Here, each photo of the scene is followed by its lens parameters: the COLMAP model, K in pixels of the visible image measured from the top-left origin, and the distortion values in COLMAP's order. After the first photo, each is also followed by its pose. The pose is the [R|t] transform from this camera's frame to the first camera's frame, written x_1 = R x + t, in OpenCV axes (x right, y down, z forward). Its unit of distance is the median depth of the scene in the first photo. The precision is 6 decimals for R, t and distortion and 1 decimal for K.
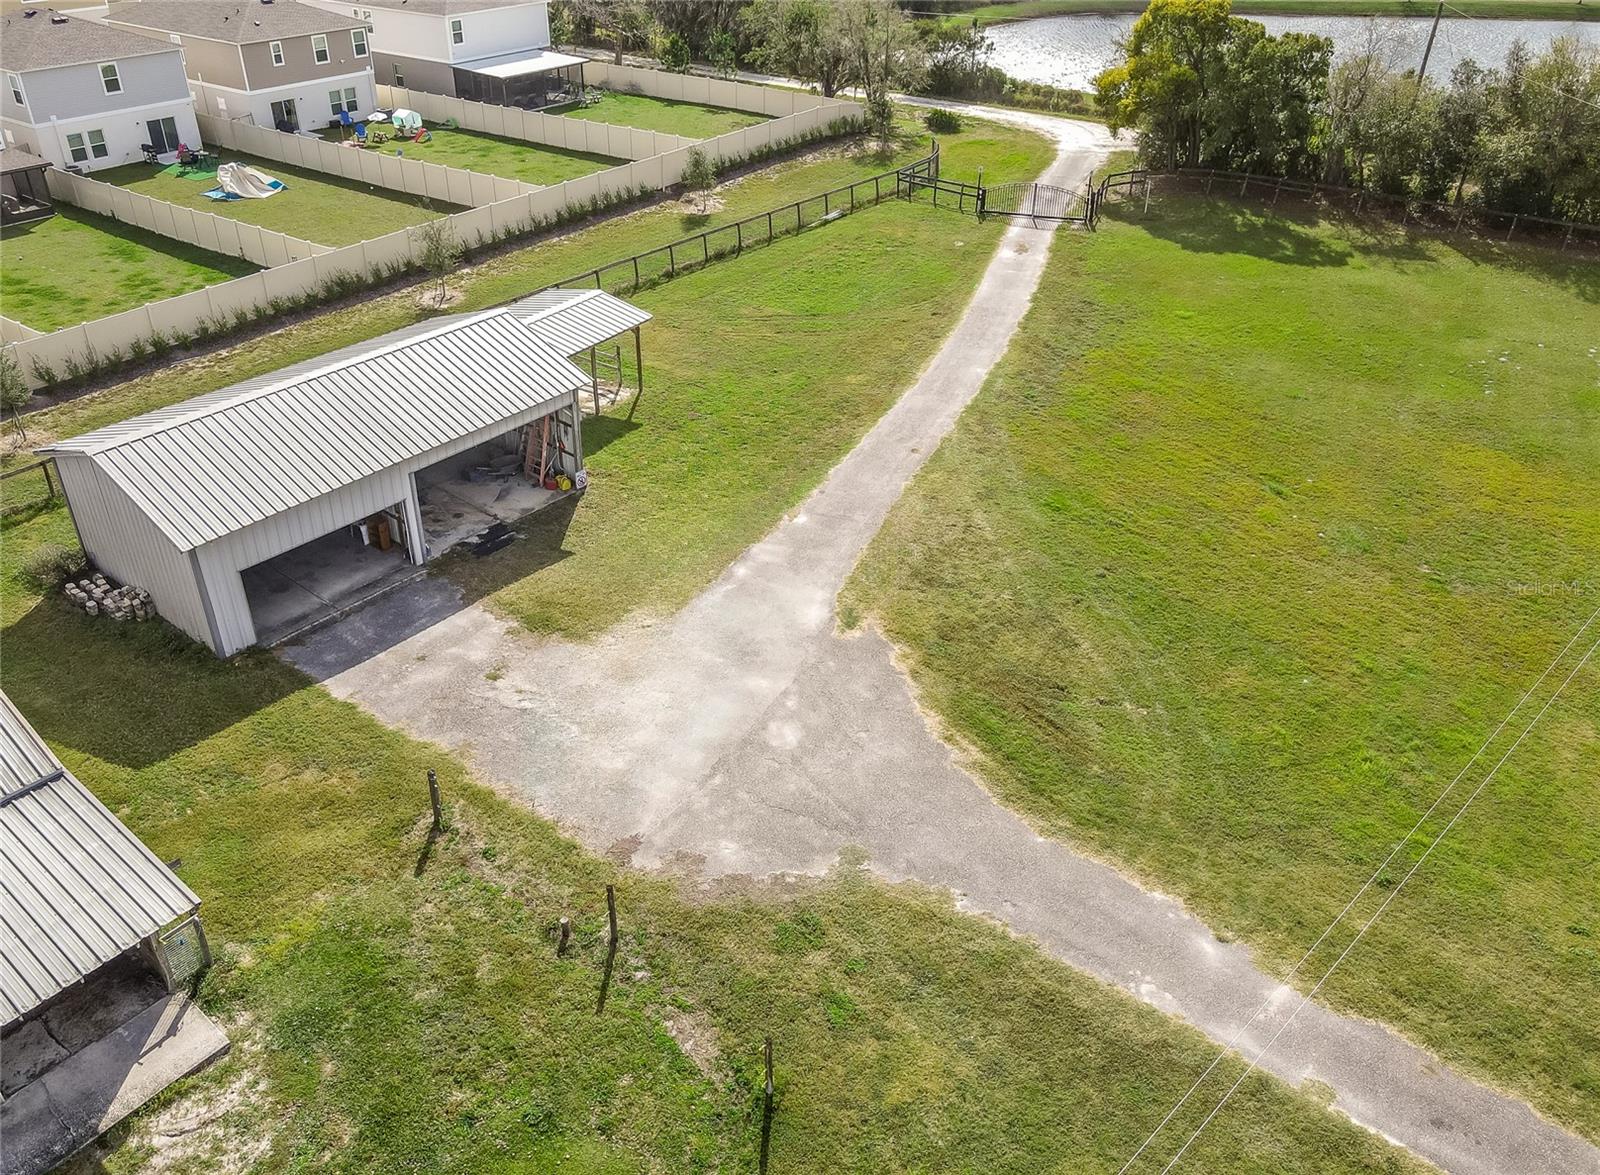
lens RADIAL K [[1290.6, 0, 755.9], [0, 1290.6, 441.4], [0, 0, 1]] dist [0.006395, 0.002666]
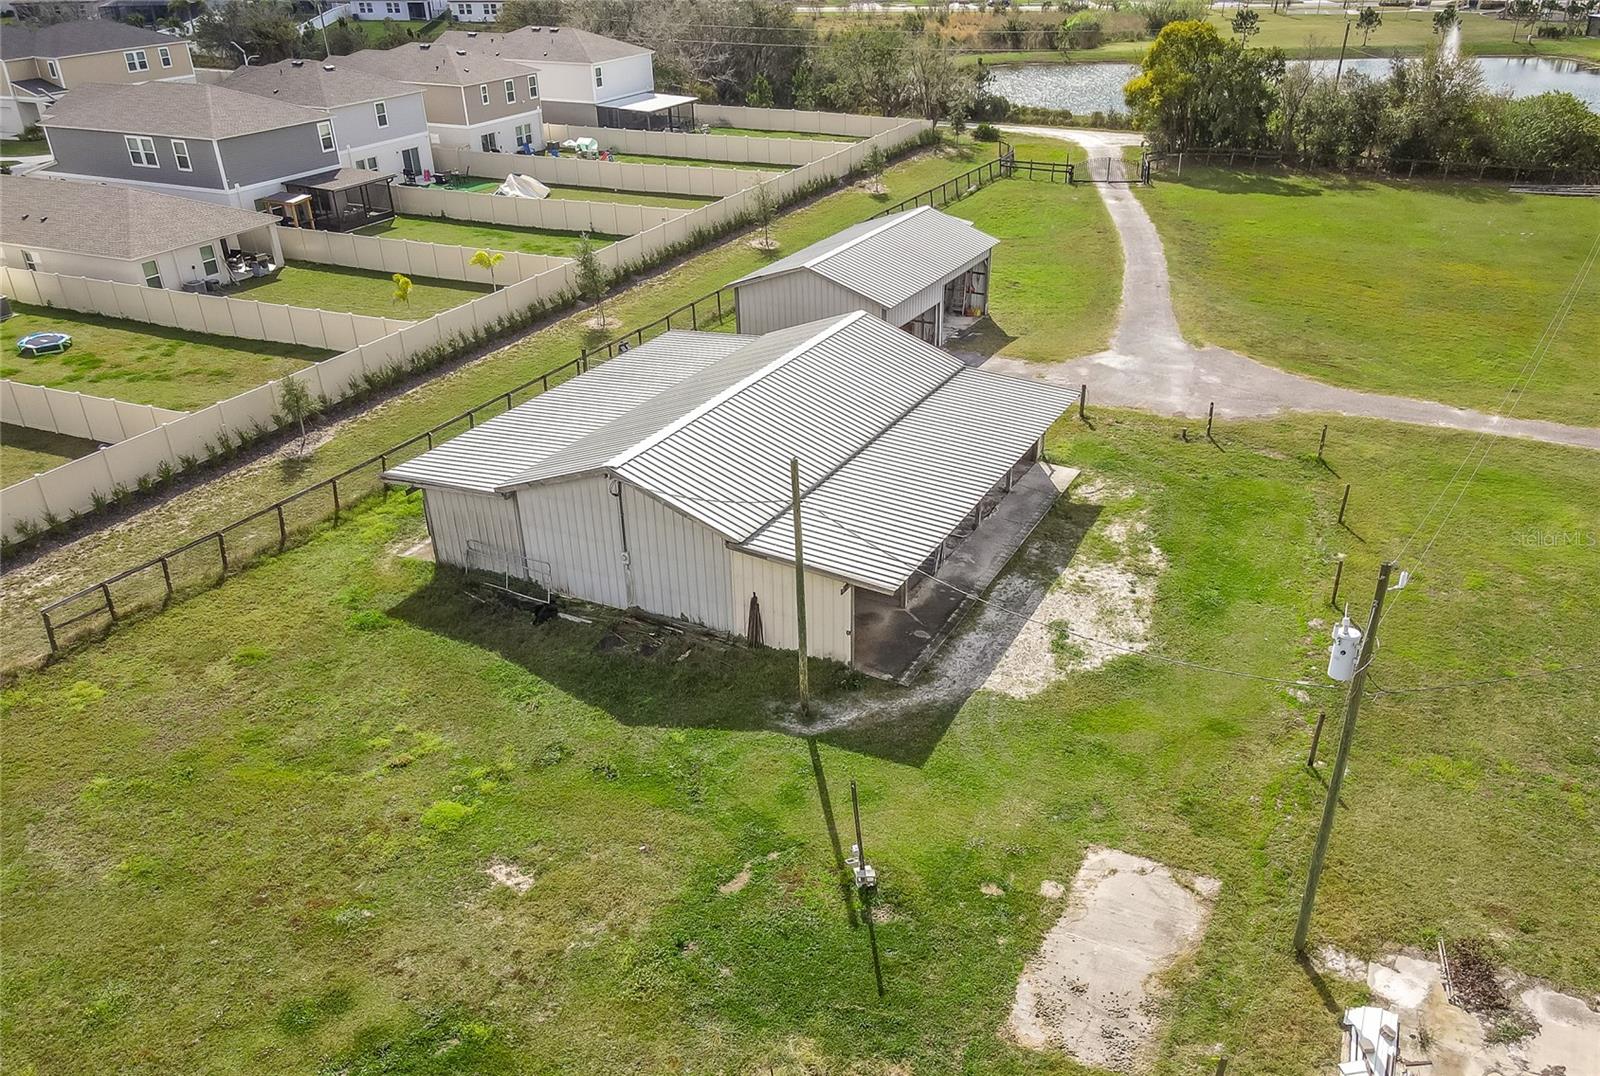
lens RADIAL K [[1324.6, 0, 869.5], [0, 1324.6, 540.8], [0, 0, 1]] dist [0.007822, -0.002554]
pose [[0.966360, -0.112988, 0.231044, -0.445481], [0.113634, 0.993467, 0.010556, 0.182272], [-0.230727, 0.016054, 0.972886, -0.366704]]
